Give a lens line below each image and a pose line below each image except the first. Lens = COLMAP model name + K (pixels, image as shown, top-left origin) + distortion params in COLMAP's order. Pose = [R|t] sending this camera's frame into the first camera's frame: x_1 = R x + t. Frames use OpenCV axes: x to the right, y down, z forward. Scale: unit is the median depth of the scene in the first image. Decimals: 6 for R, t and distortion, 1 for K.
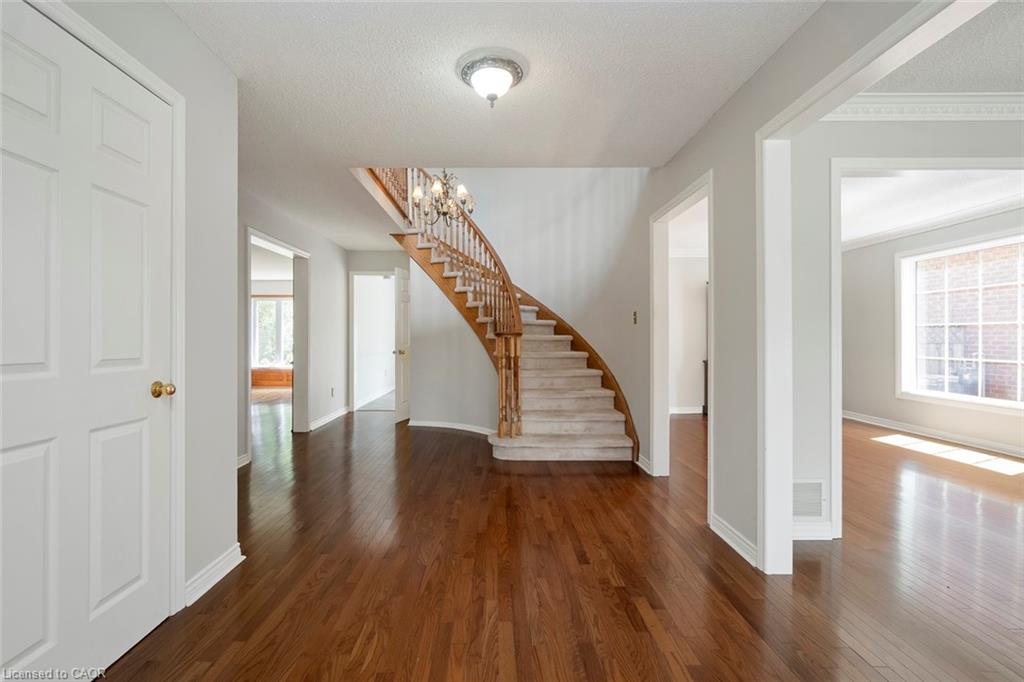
lens RADIAL K [[453.0, 0, 507.3], [0, 453.0, 340.3], [0, 0, 1]] dist [-0.003243, 0.000073]
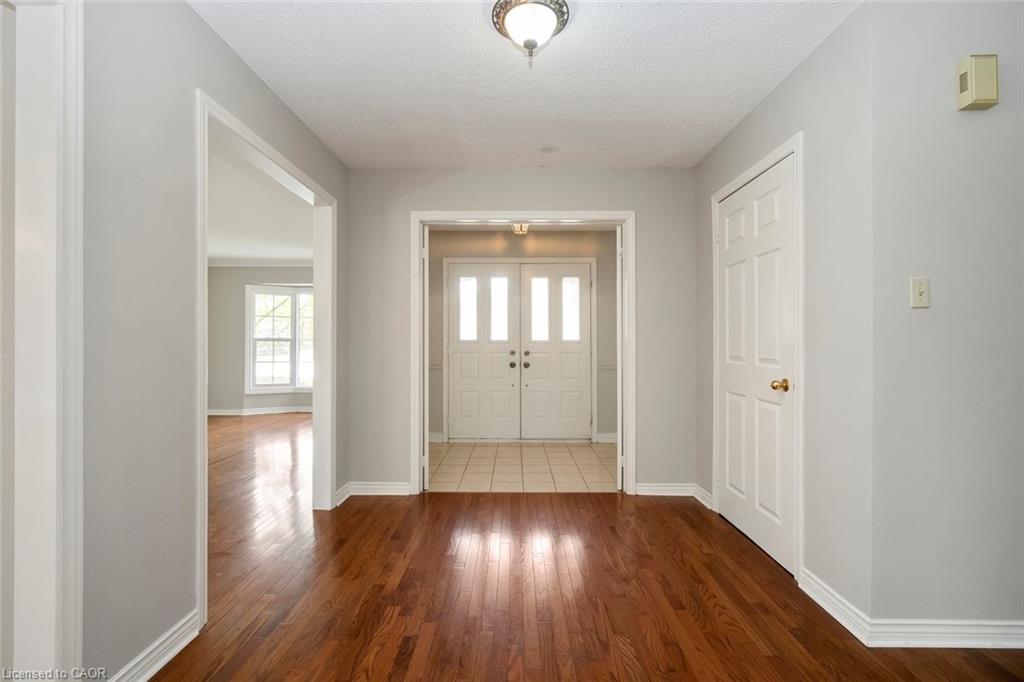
lens RADIAL K [[453.0, 0, 507.3], [0, 453.0, 340.3], [0, 0, 1]] dist [-0.003243, 0.000073]
pose [[-0.999160, 0.000393, 0.040967, -0.030098], [0.000275, 0.999996, -0.002876, -0.014304], [-0.040968, -0.002863, -0.999156, 2.076536]]
